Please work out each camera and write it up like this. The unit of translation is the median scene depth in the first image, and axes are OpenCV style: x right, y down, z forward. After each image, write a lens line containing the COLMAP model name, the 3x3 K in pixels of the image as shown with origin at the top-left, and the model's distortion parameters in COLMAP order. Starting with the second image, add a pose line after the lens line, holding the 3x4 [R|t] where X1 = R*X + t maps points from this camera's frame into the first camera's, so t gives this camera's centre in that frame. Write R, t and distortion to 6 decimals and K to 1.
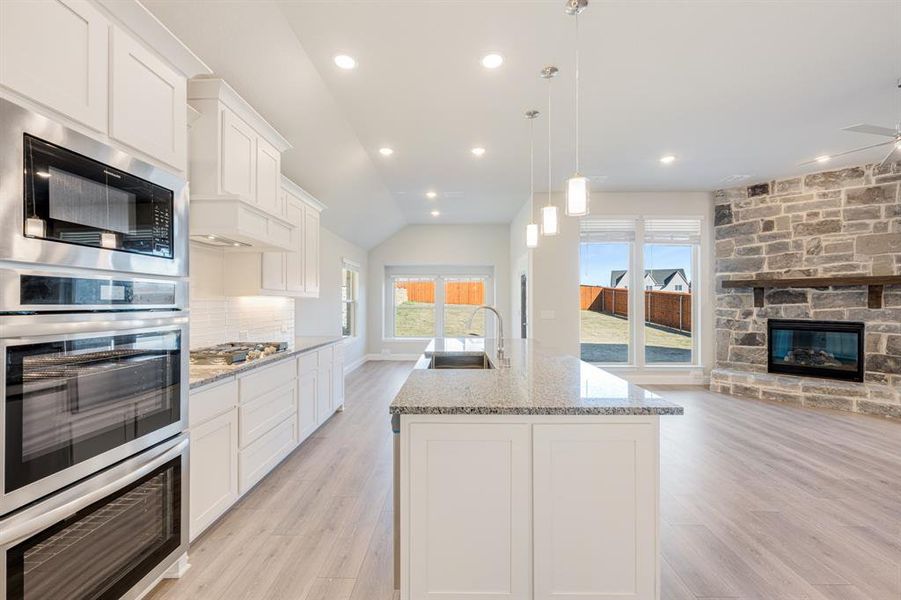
lens RADIAL K [[358.6, 0, 450.5], [0, 358.6, 300.0], [0, 0, 1]] dist [-0.000318, 0.000035]
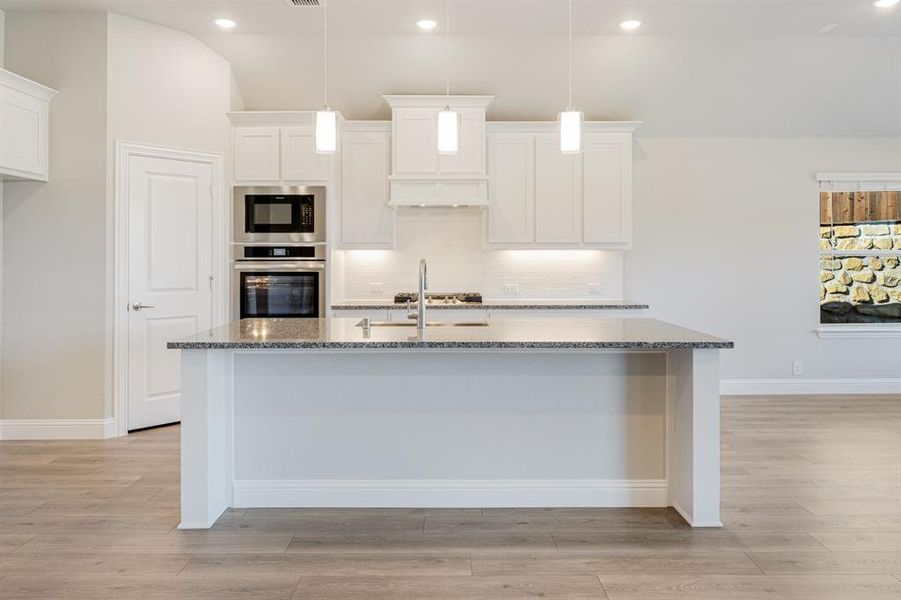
lens RADIAL K [[610.5, 0, 451.3], [0, 610.5, 249.2], [0, 0, 1]] dist [-0.002861, -0.001983]
pose [[0.007115, -0.009065, -0.999934, 1.423521], [0.008447, 0.999924, -0.009005, 0.002129], [0.999939, -0.008382, 0.007191, 1.027436]]
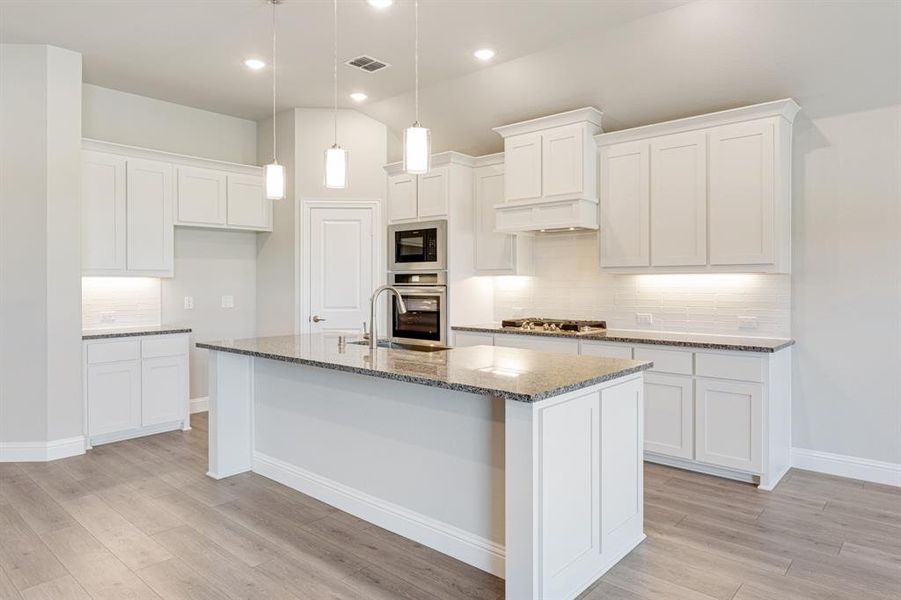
lens RADIAL K [[565.1, 0, 450.4], [0, 565.1, 278.8], [0, 0, 1]] dist [0.000750, -0.000128]
pose [[-0.661615, -0.000274, -0.749844, 0.986834], [0.009398, 0.999918, -0.008657, 0.009480], [0.749785, -0.012775, -0.661558, 1.969111]]
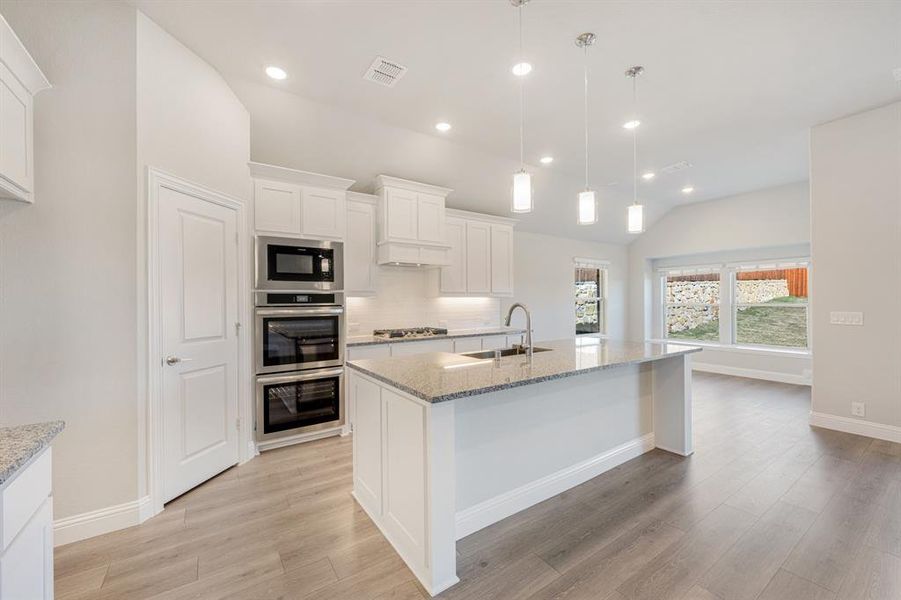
lens RADIAL K [[358.6, 0, 450.5], [0, 358.6, 300.0], [0, 0, 1]] dist [-0.000318, 0.000035]
pose [[0.563149, -0.005508, -0.826337, 0.828440], [0.013062, 0.999912, 0.002236, -0.002066], [0.826252, -0.012053, 0.563171, 0.233007]]
